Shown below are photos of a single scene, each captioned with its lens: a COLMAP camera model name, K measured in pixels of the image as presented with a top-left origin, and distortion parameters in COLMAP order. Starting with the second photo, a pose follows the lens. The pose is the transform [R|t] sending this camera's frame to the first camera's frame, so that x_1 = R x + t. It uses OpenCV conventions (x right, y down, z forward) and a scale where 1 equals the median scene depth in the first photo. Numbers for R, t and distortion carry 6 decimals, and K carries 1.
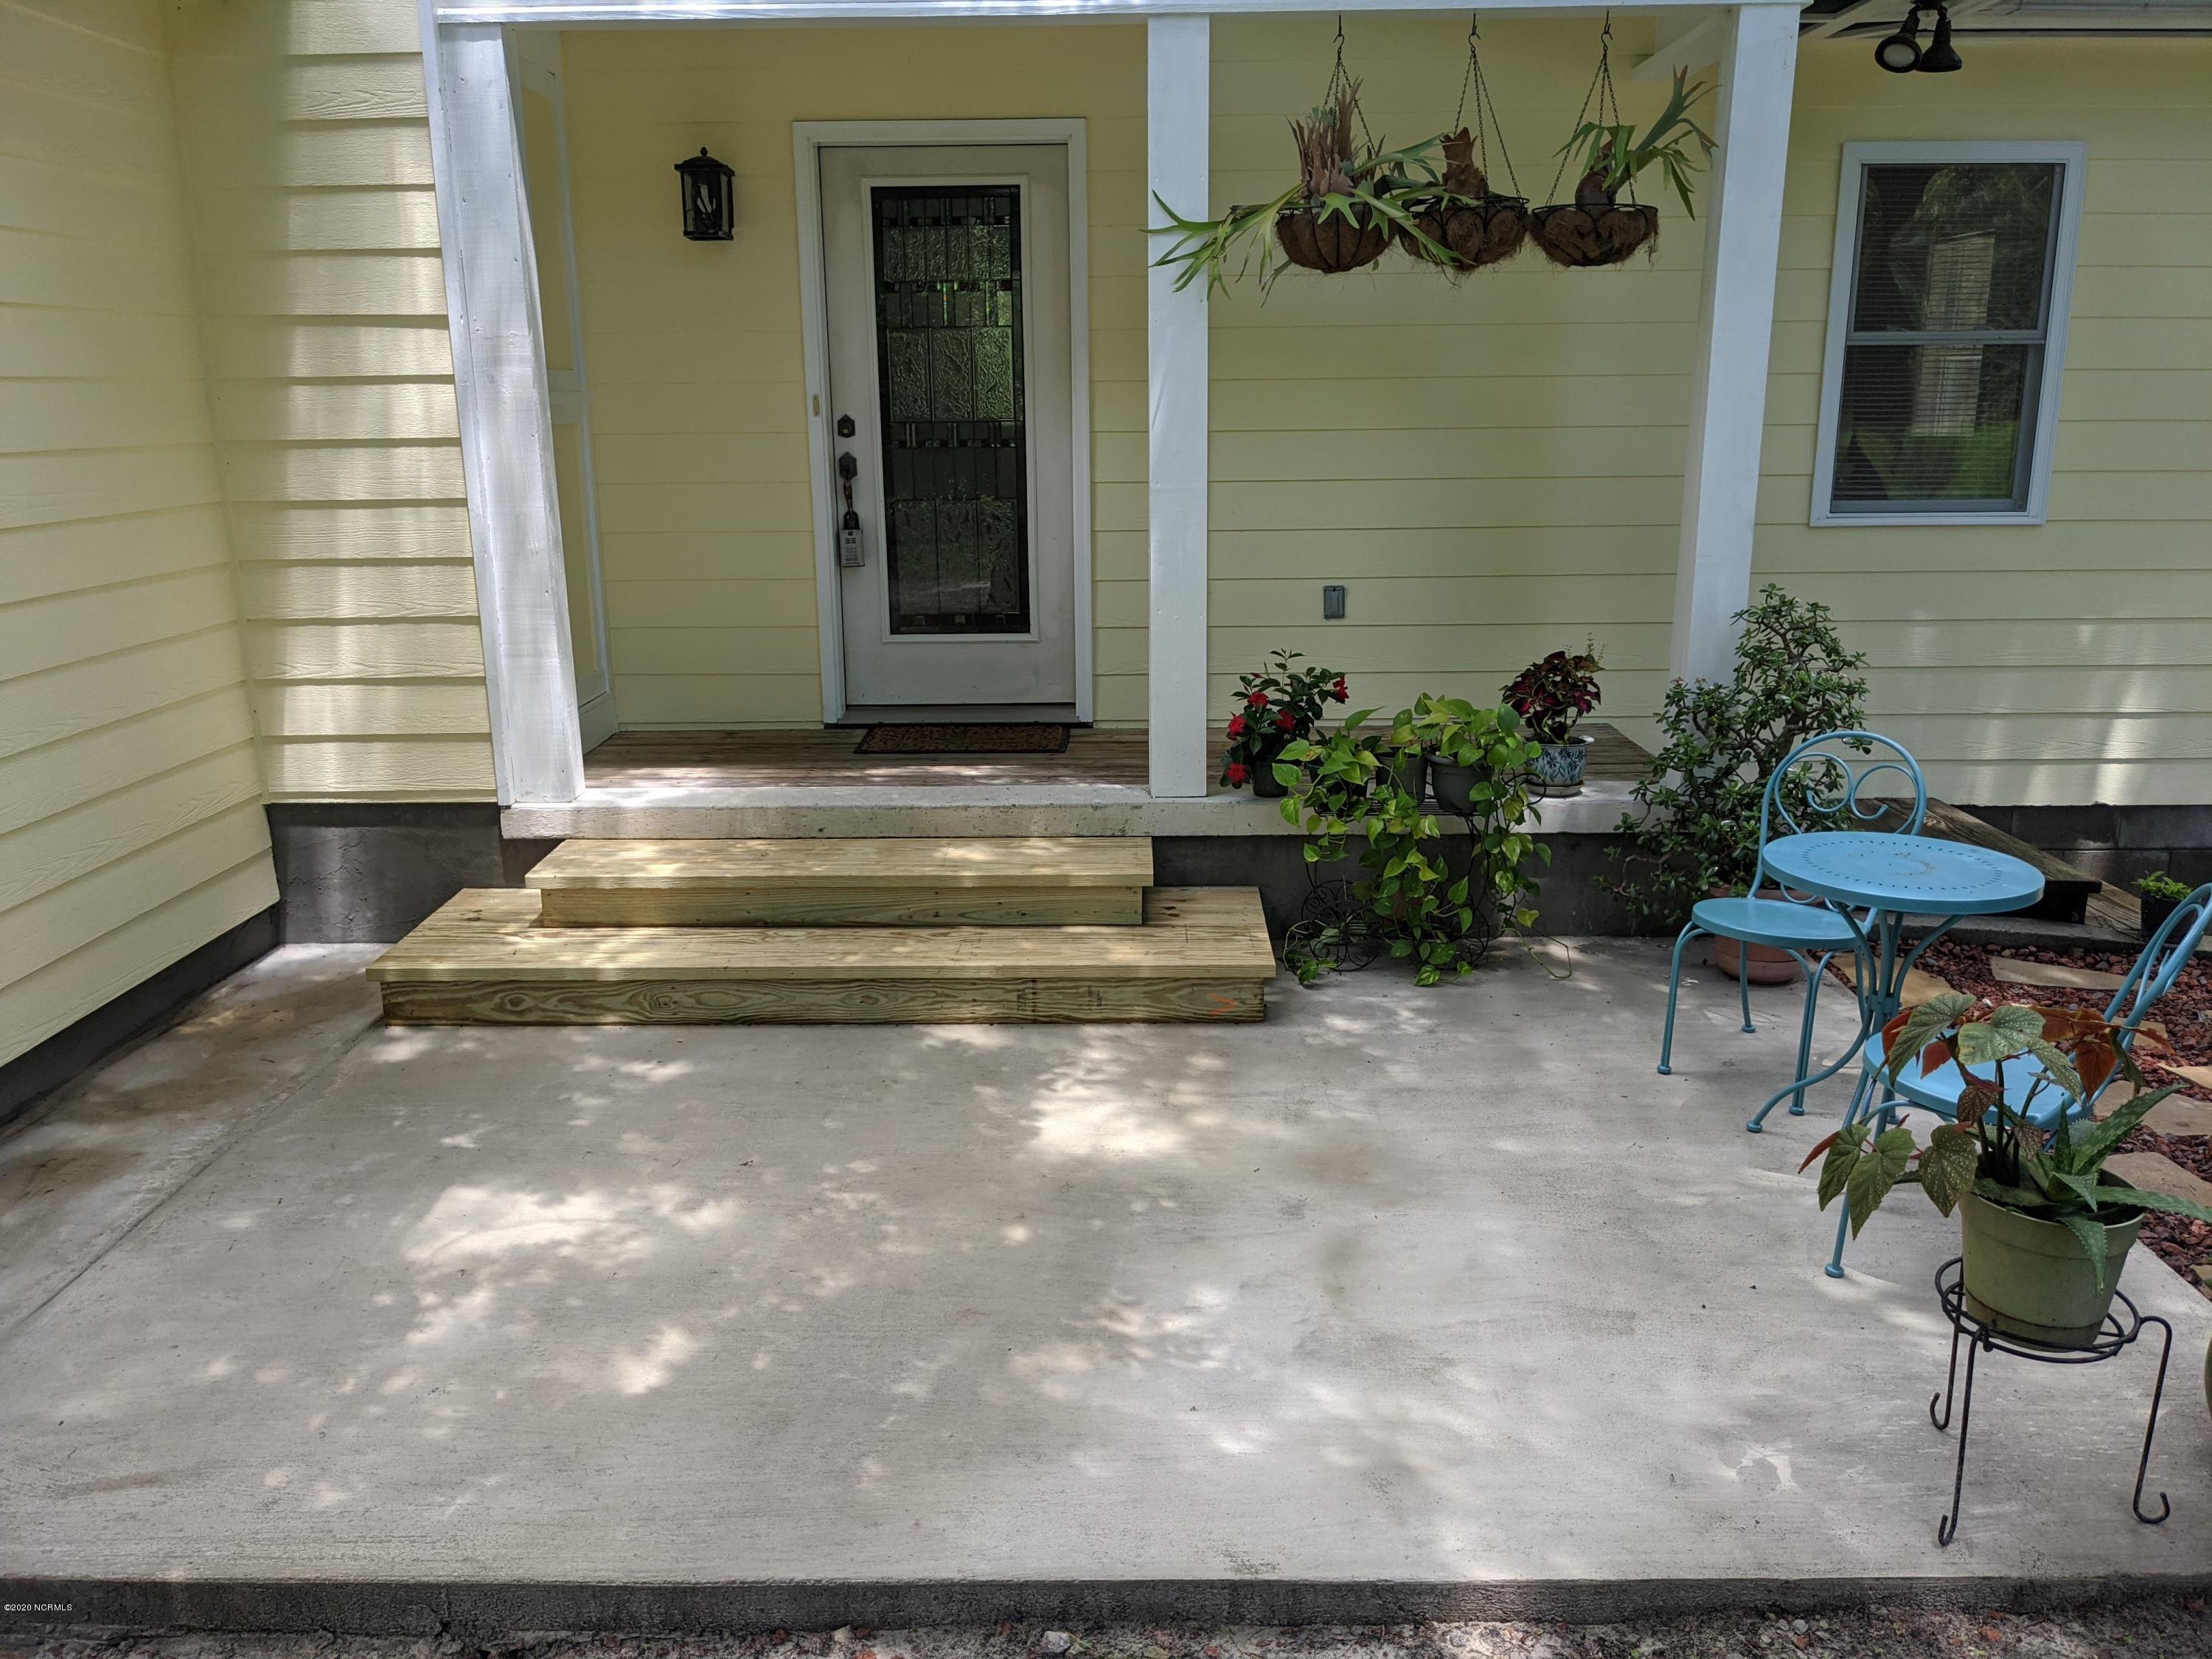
lens RADIAL K [[1746.8, 0, 1091.0], [0, 1746.8, 840.8], [0, 0, 1]] dist [0.055001, -0.092582]
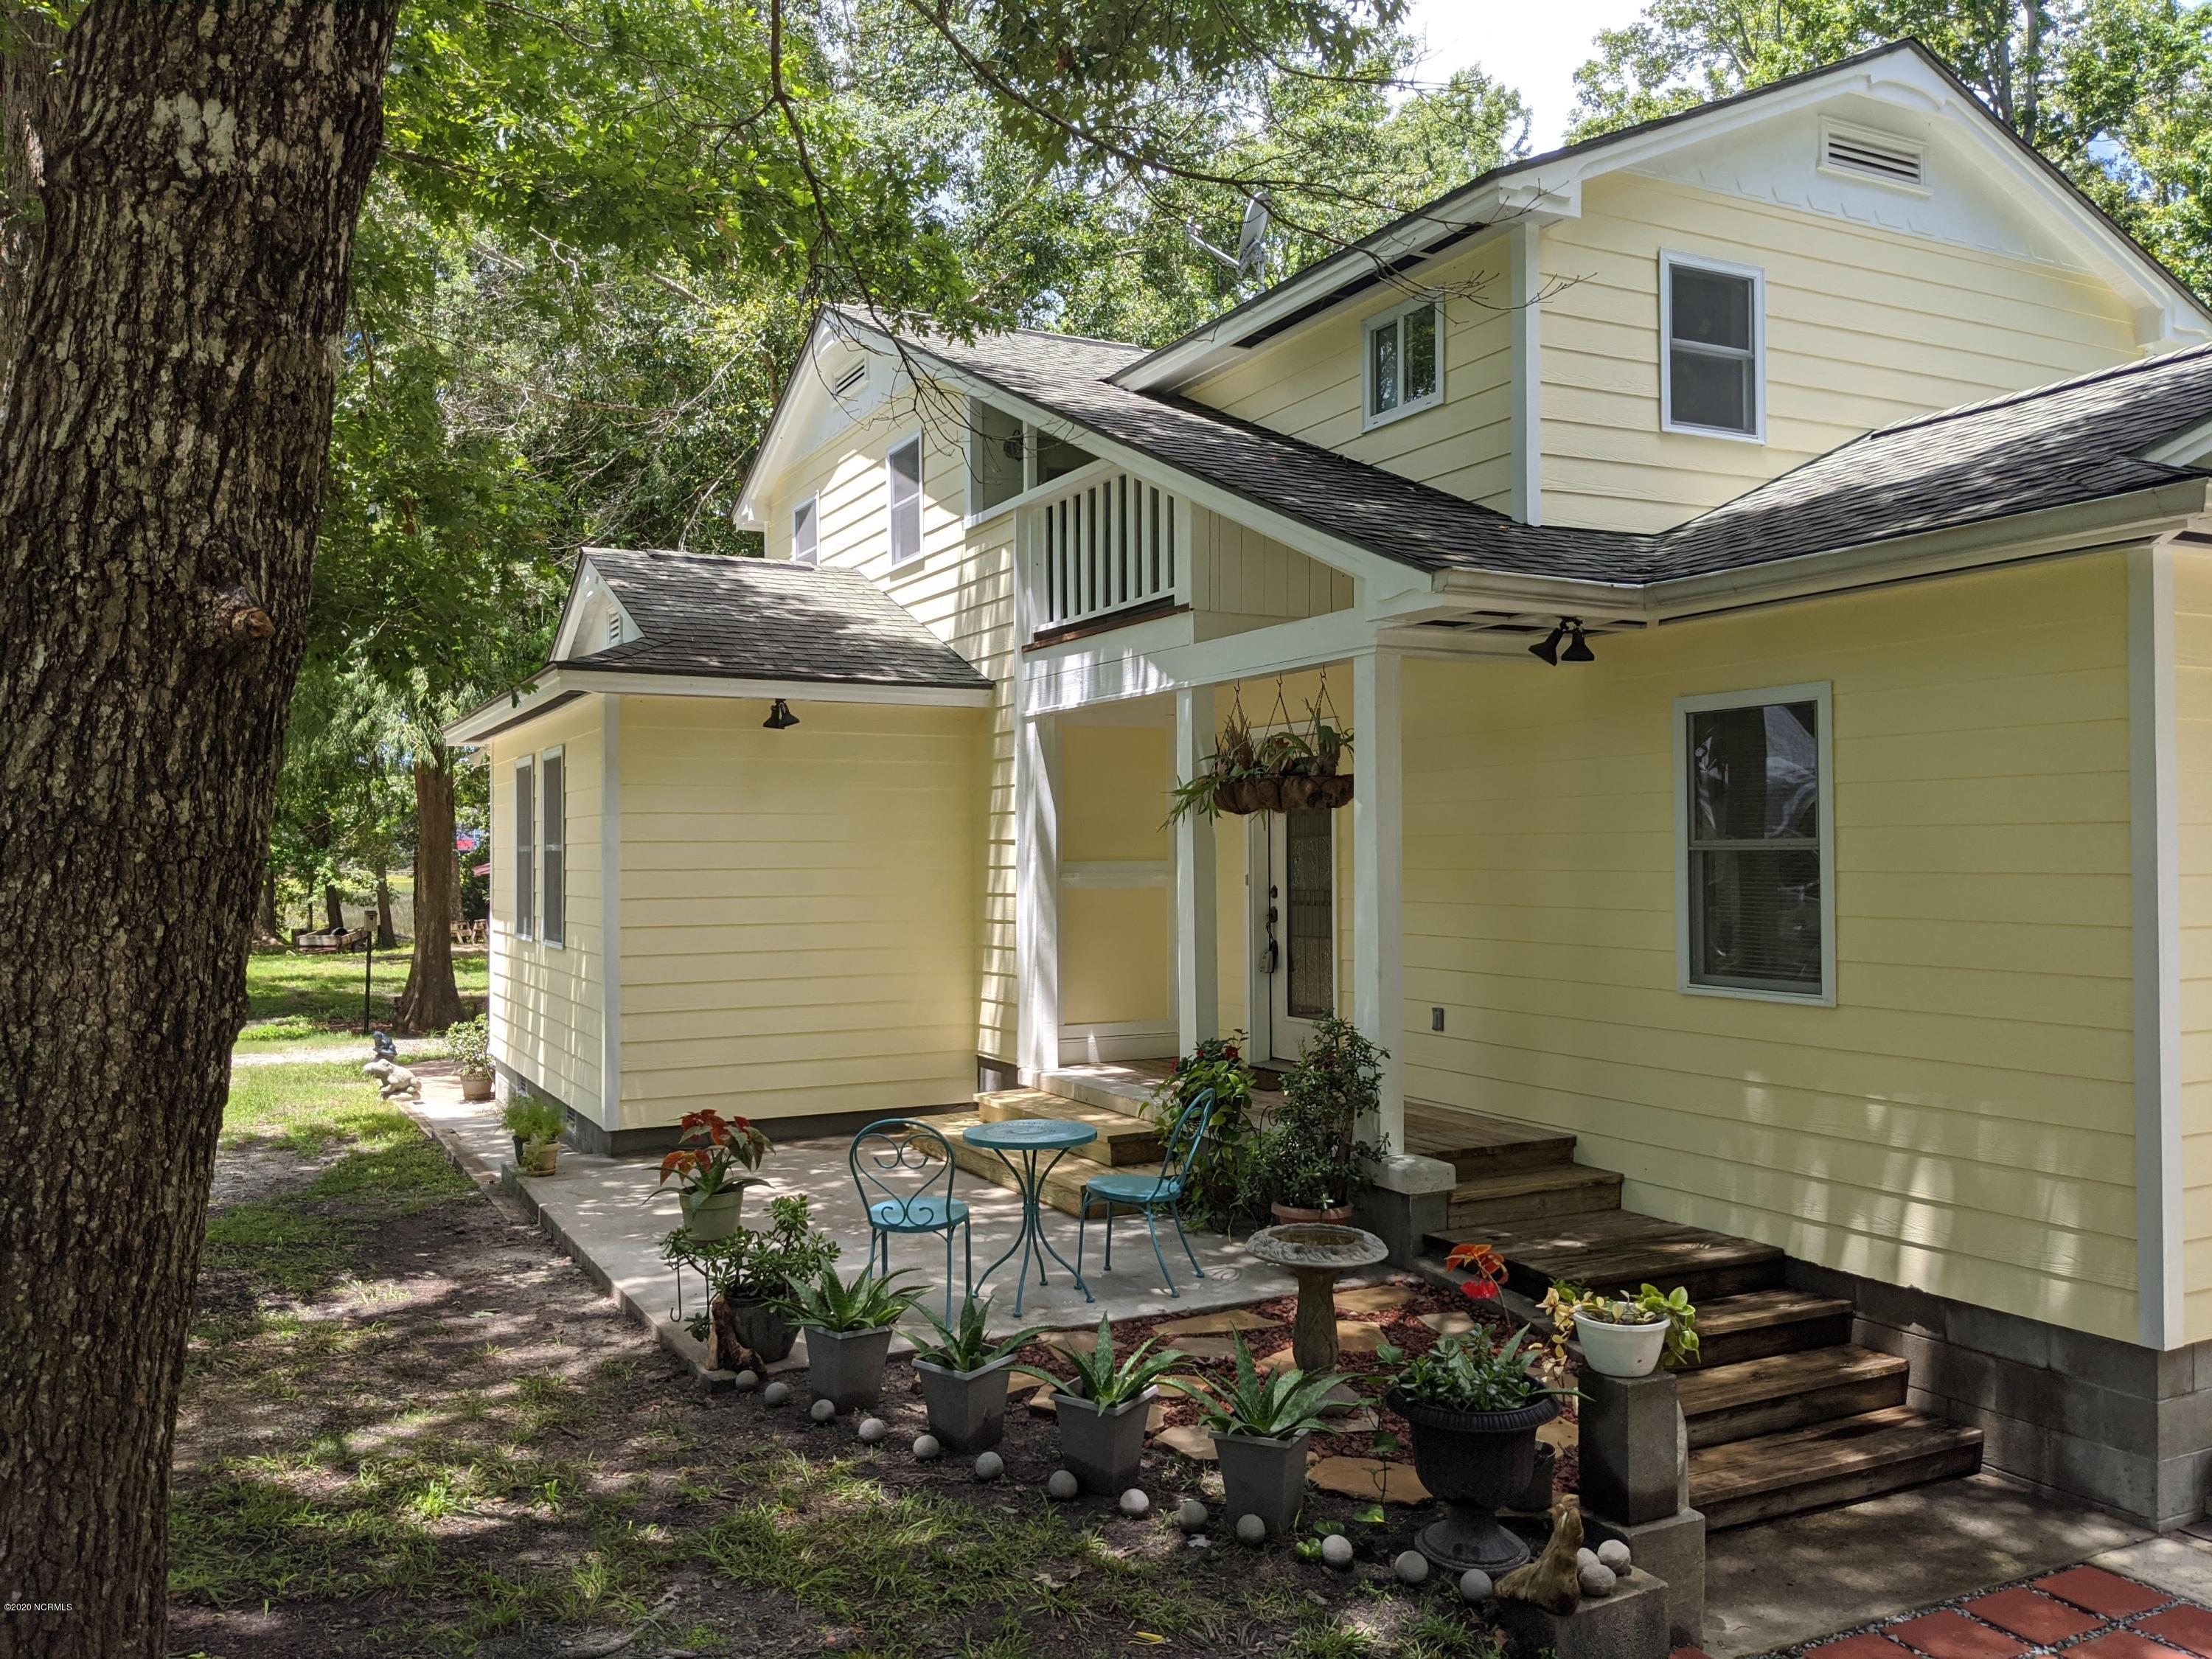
lens RADIAL K [[1746.8, 0, 1085.9], [0, 1746.8, 828.4], [0, 0, 1]] dist [0.055001, -0.092582]
pose [[0.456903, -0.007076, -0.889488, 1.626913], [-0.216351, 0.969056, -0.118842, -0.069514], [0.862805, 0.246741, 0.441234, 0.100517]]
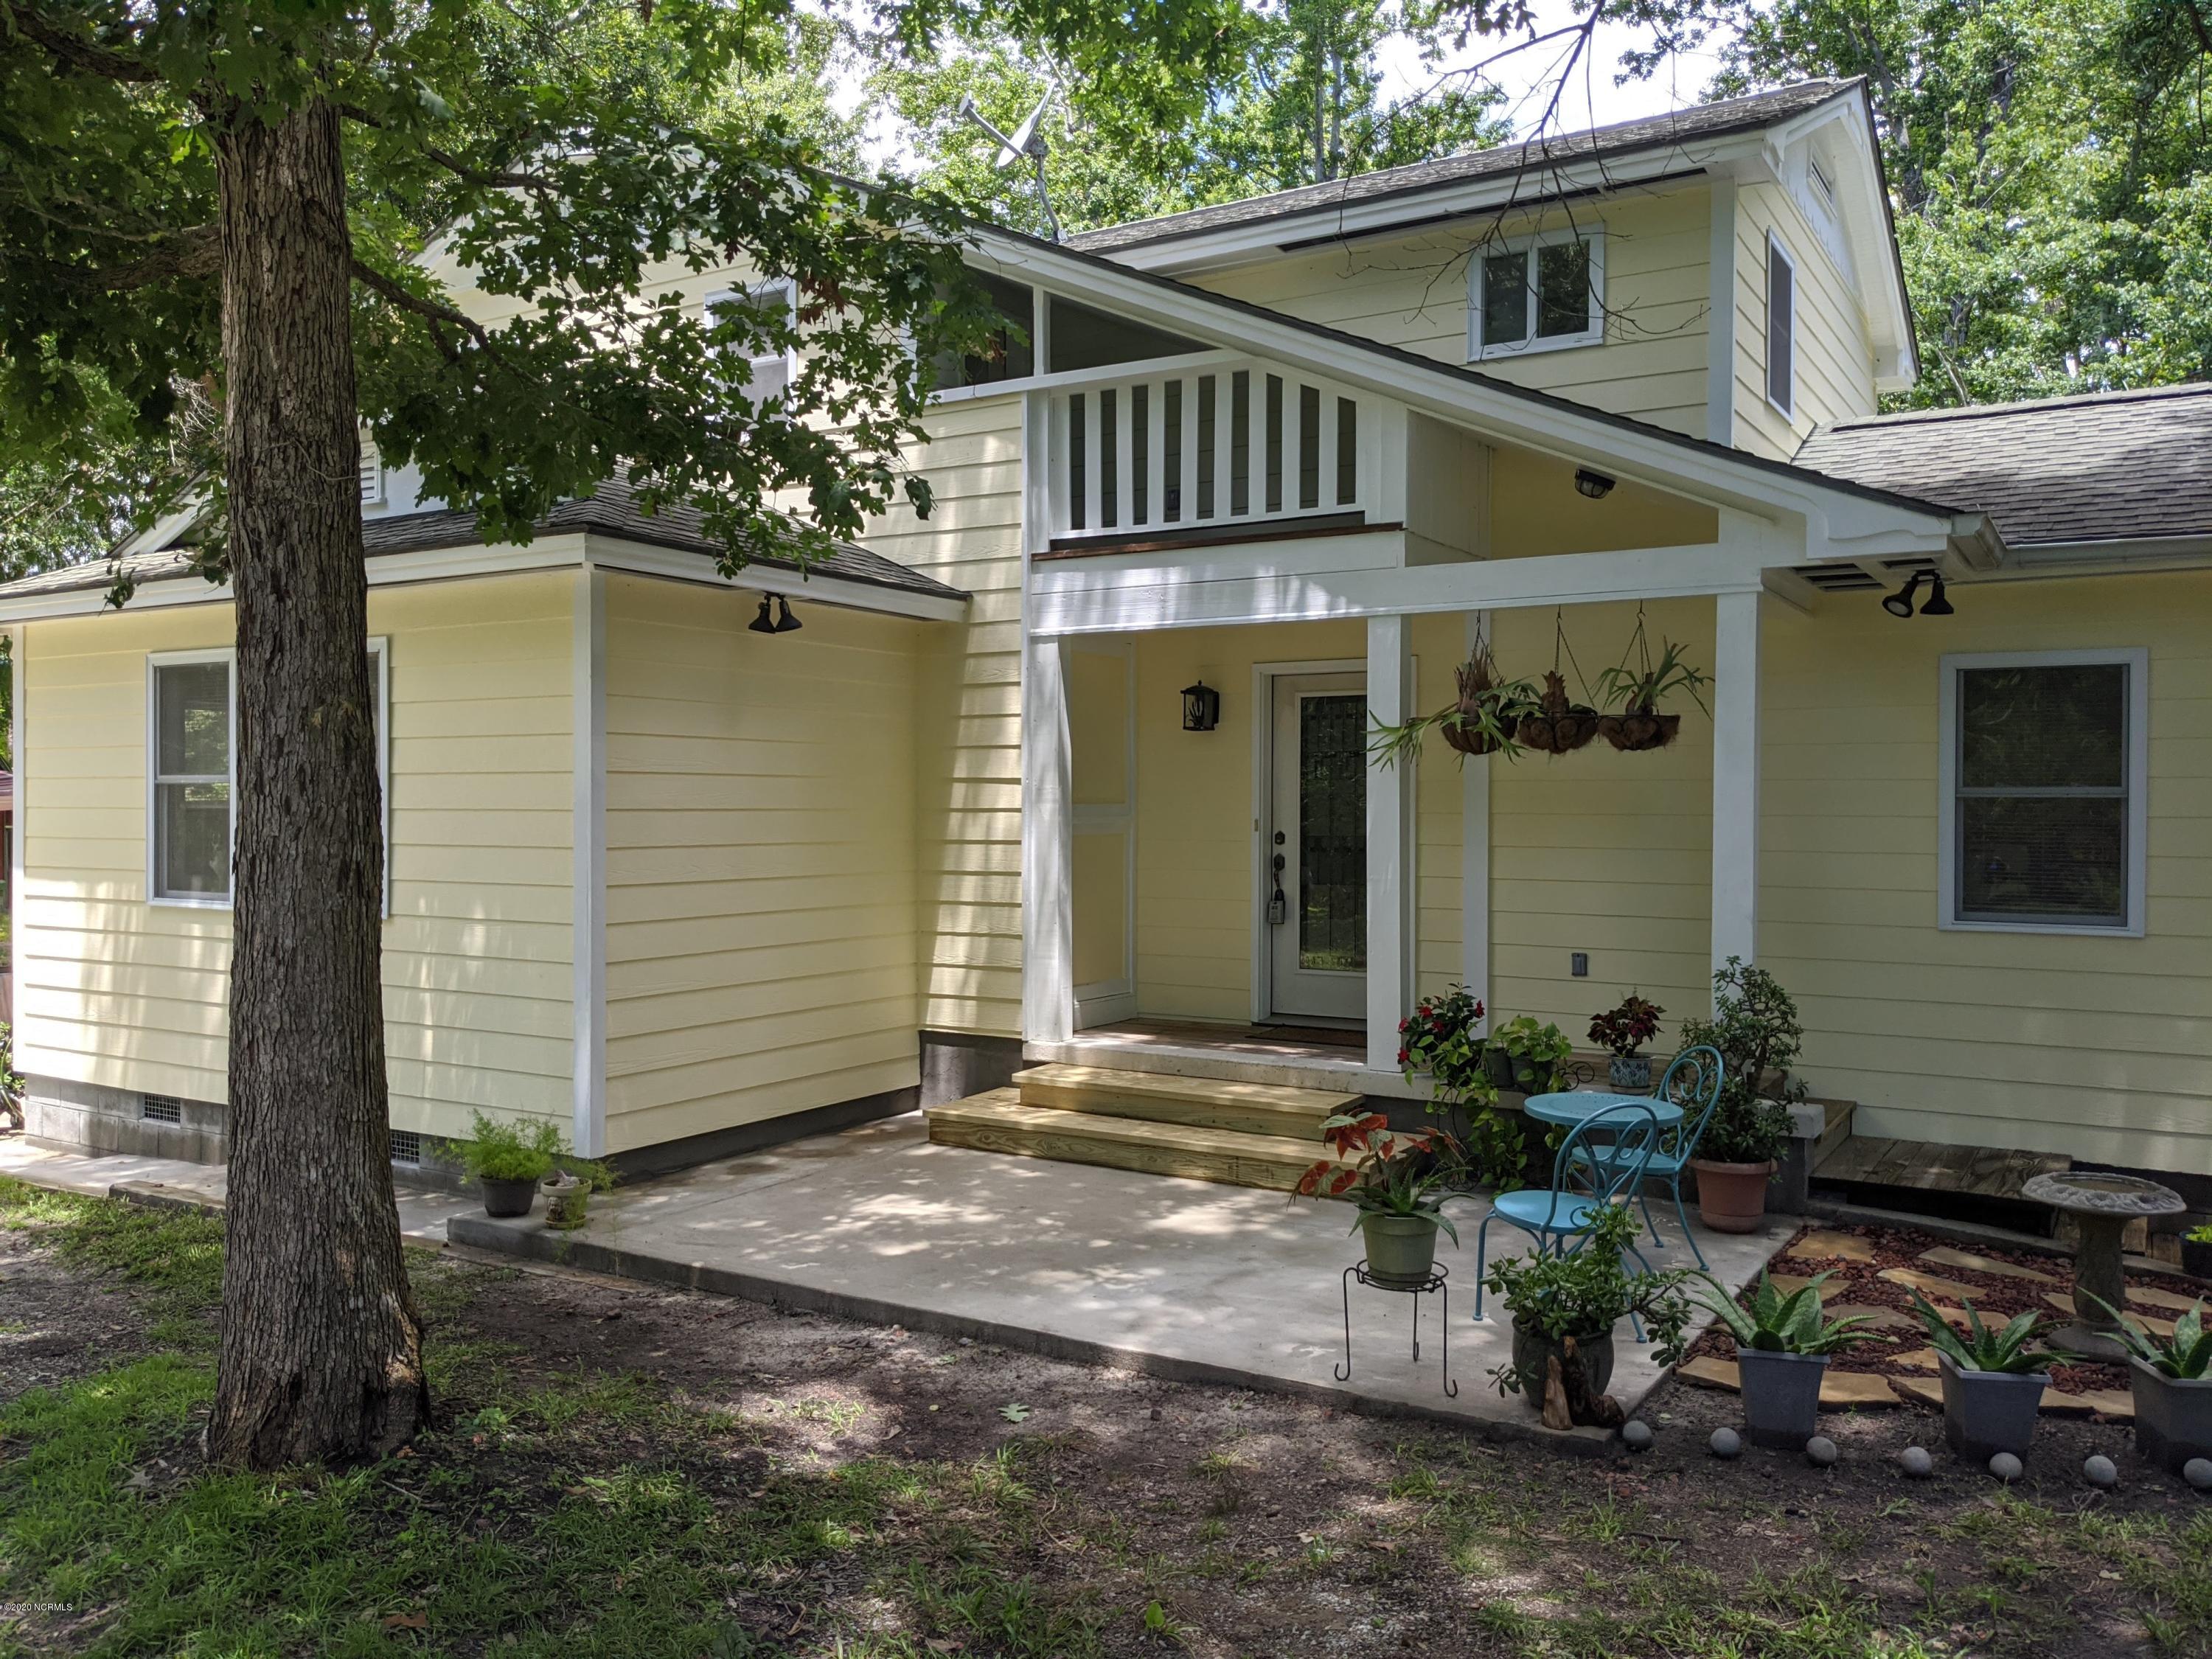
lens RADIAL K [[1746.8, 0, 1081.3], [0, 1746.8, 819.1], [0, 0, 1]] dist [0.055001, -0.092582]
pose [[0.856097, 0.016798, -0.516542, 0.670921], [-0.137990, 0.970617, -0.197134, 0.109855], [0.498053, 0.240043, 0.833260, -0.537859]]
